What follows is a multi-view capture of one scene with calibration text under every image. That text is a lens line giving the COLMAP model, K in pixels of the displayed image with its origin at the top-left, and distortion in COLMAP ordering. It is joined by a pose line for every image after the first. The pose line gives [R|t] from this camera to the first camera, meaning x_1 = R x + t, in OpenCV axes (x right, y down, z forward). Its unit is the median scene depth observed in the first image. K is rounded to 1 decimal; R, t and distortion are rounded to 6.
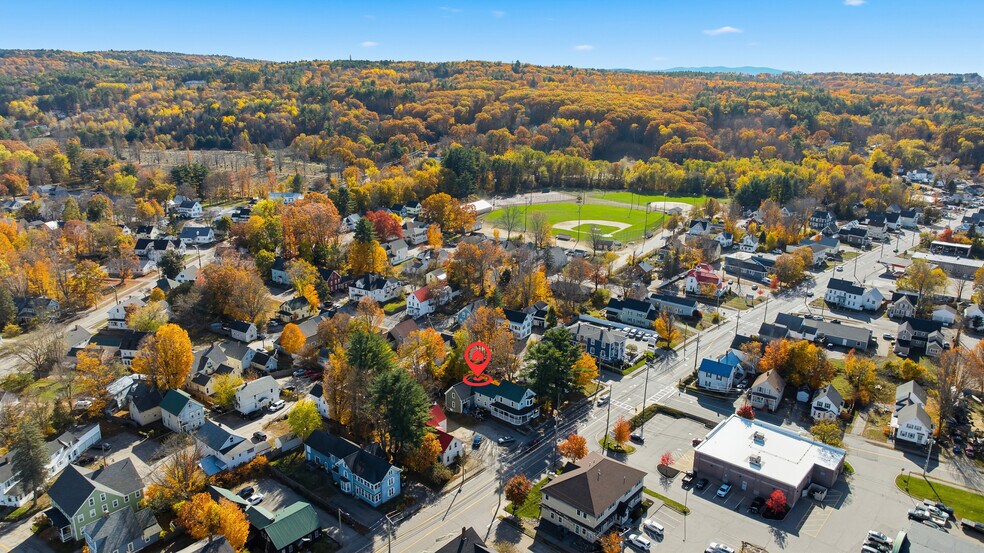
lens RADIAL K [[694.0, 0, 491.6], [0, 694.0, 273.4], [0, 0, 1]] dist [-0.034691, 0.027165]
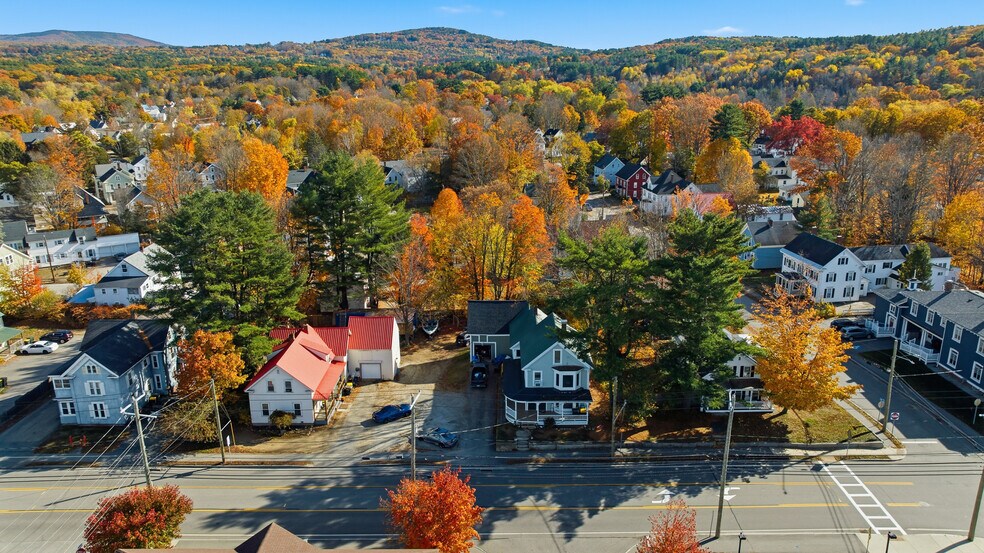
lens RADIAL K [[694.0, 0, 493.0], [0, 694.0, 275.2], [0, 0, 1]] dist [-0.034691, 0.027165]
pose [[0.646767, 0.197214, -0.736749, 0.073391], [-0.194768, 0.976669, 0.090455, 0.025123], [0.737400, 0.084992, 0.670088, 0.174370]]
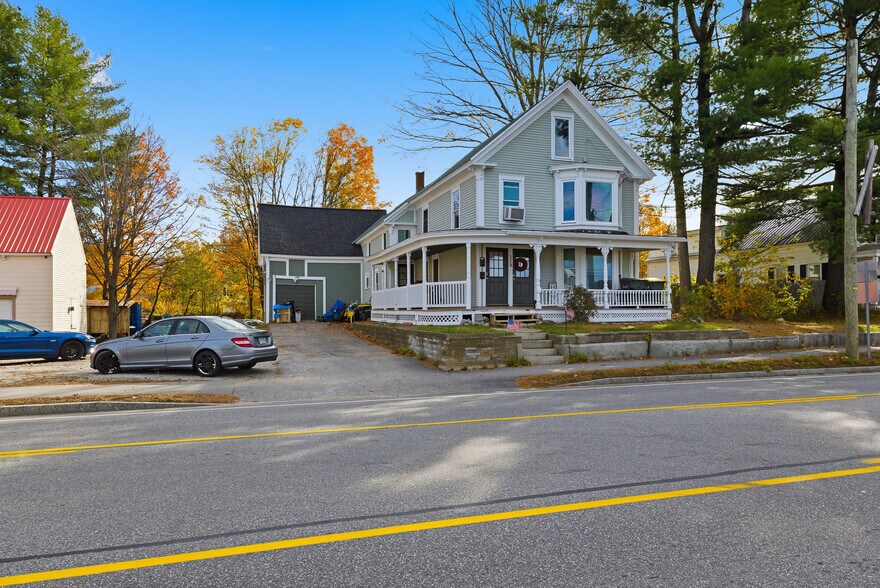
lens RADIAL K [[568.1, 0, 439.8], [0, 568.1, 310.1], [0, 0, 1]] dist [-0.004831, 0.004696]
pose [[0.866398, -0.014033, -0.499157, 0.020660], [-0.126371, 0.960904, -0.246360, 0.057914], [0.483099, 0.276525, 0.830752, 0.221397]]
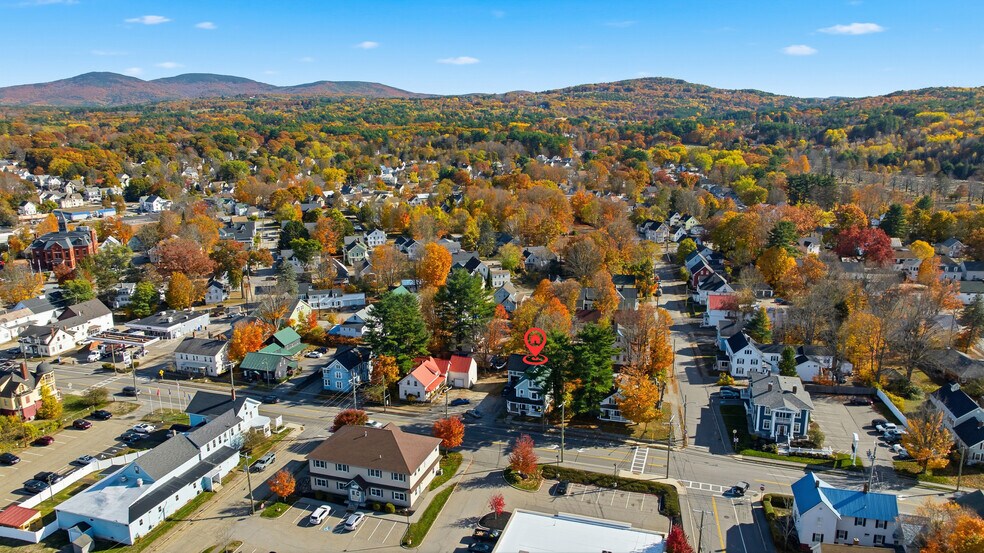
lens RADIAL K [[694.0, 0, 491.7], [0, 694.0, 272.5], [0, 0, 1]] dist [-0.034691, 0.027165]
pose [[0.384738, 0.187142, -0.903855, 0.185257], [-0.243470, 0.965127, 0.096192, -0.005579], [0.890336, 0.183053, 0.416884, 0.143655]]
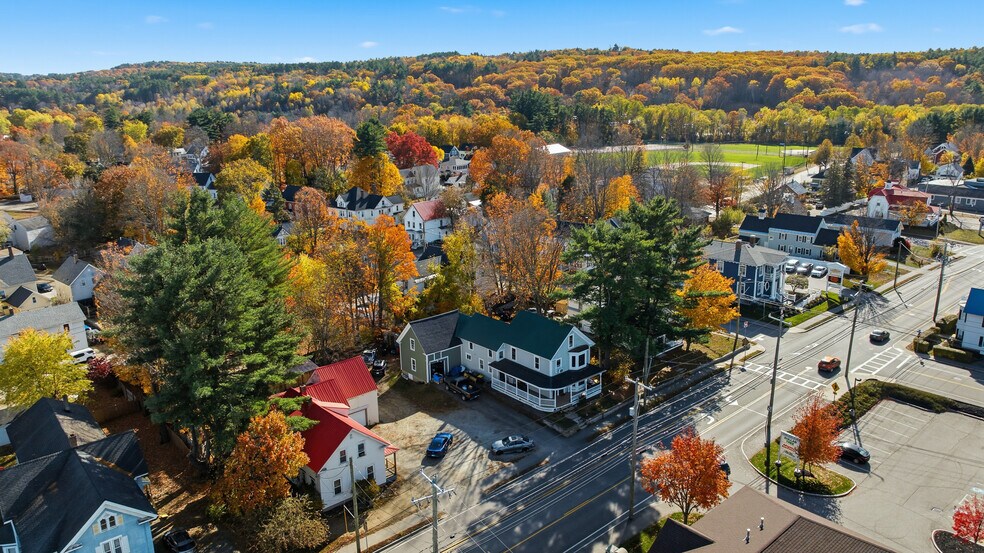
lens RADIAL K [[694.0, 0, 493.2], [0, 694.0, 274.8], [0, 0, 1]] dist [-0.034691, 0.027165]
pose [[0.989984, 0.006696, -0.141024, 0.015388], [-0.009355, 0.999791, -0.018203, 0.034682], [0.140872, 0.019339, 0.989839, 0.139418]]
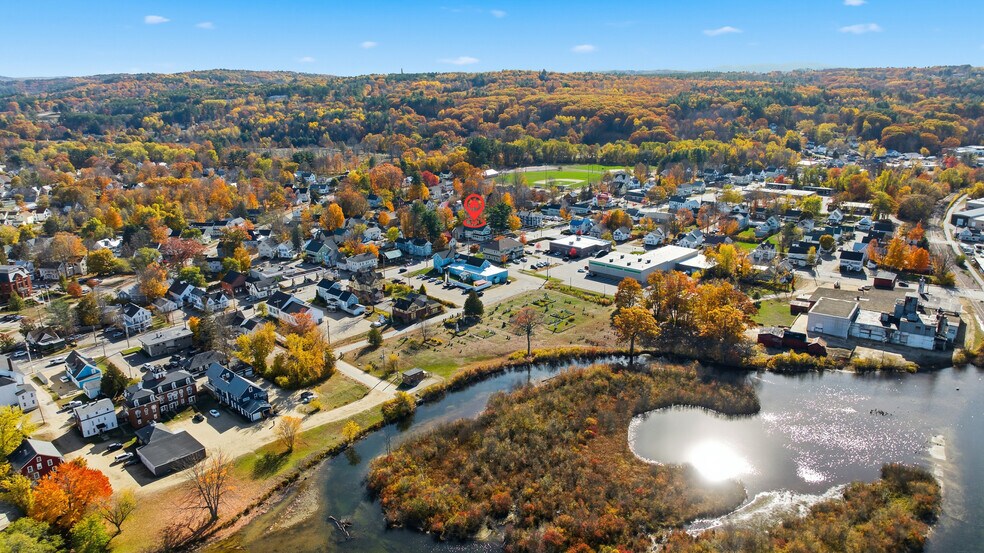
lens RADIAL K [[694.0, 0, 493.2], [0, 694.0, 272.2], [0, 0, 1]] dist [-0.034691, 0.027165]
pose [[0.997317, -0.015343, -0.071580, 0.058749], [0.014798, 0.999857, -0.008136, 0.083454], [0.071695, 0.007055, 0.997402, -0.327046]]
